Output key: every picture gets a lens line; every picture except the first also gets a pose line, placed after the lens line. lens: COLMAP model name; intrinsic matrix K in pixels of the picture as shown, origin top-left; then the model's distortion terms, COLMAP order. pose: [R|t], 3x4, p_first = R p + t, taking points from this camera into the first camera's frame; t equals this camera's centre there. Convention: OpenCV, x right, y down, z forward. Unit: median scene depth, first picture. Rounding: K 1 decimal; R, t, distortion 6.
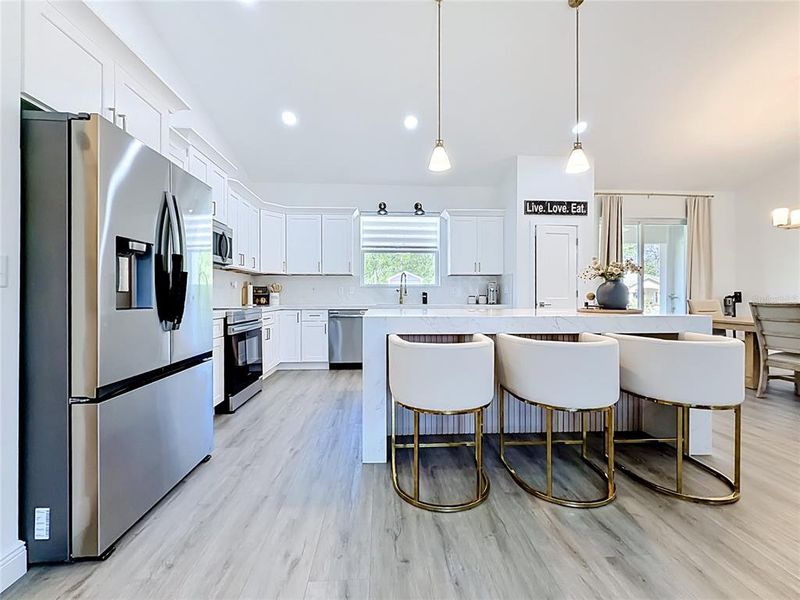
lens RADIAL K [[333.6, 0, 400.6], [0, 333.6, 299.6], [0, 0, 1]] dist [-0.000348, 0.000265]
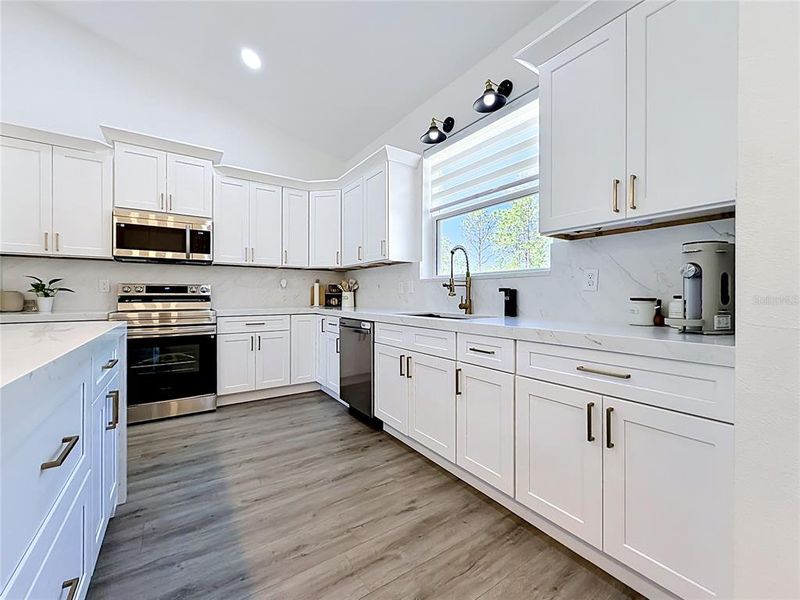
lens RADIAL K [[333.6, 0, 396.2], [0, 333.6, 295.8], [0, 0, 1]] dist [-0.000348, 0.000265]
pose [[0.507104, 0.003289, -0.861879, 0.402641], [-0.013561, 0.999899, -0.004163, -0.010684], [0.861778, 0.013799, 0.507097, 0.755947]]
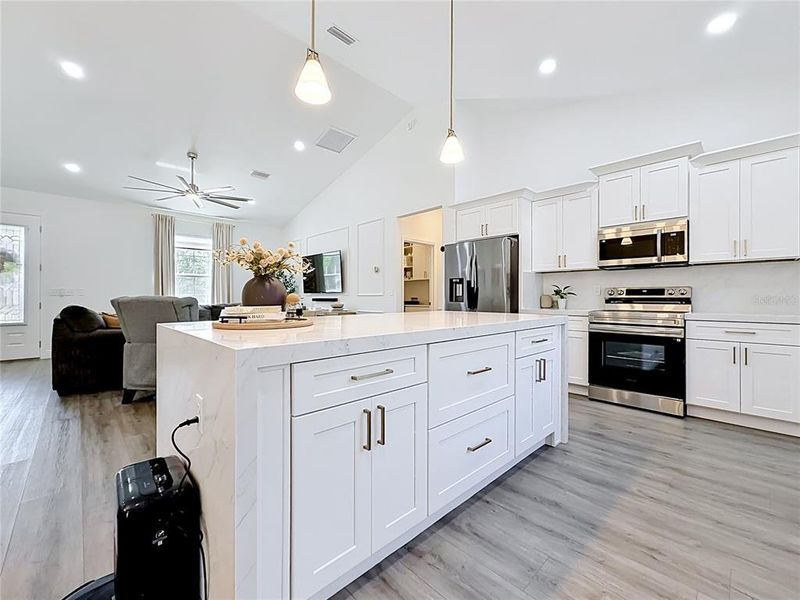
lens RADIAL K [[333.6, 0, 401.9], [0, 333.6, 296.1], [0, 0, 1]] dist [-0.000348, 0.000265]
pose [[-0.759256, -0.002684, -0.650786, 0.466493], [-0.009368, 0.999933, 0.006806, -0.011394], [0.650724, 0.011264, -0.759231, 0.911975]]
